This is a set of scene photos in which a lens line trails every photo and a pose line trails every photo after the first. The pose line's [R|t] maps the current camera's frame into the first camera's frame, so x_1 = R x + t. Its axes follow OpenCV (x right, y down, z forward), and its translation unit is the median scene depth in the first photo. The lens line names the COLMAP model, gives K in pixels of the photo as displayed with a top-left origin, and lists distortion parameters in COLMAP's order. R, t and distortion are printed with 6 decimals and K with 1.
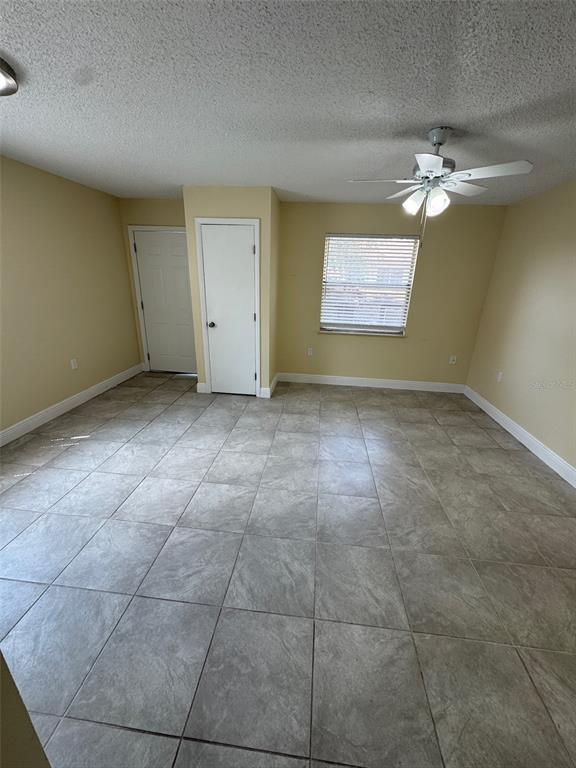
lens RADIAL K [[305.8, 0, 288.0], [0, 305.8, 384.0], [0, 0, 1]] dist [-0.000397, -0.000003]
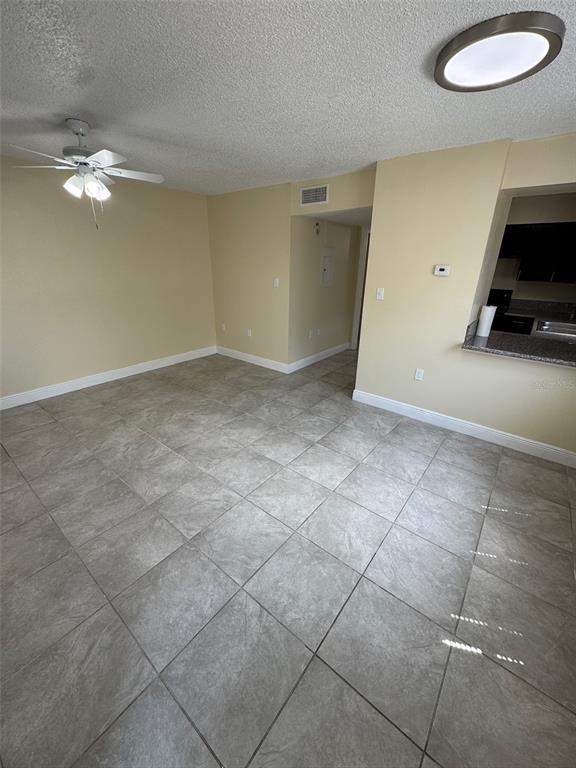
lens RADIAL K [[305.8, 0, 288.0], [0, 305.8, 384.0], [0, 0, 1]] dist [-0.000397, -0.000003]
pose [[-0.842150, -0.245746, 0.479993, -0.682153], [0.141404, 0.758334, 0.636345, -0.523834], [-0.520374, 0.603770, -0.603881, 1.371505]]
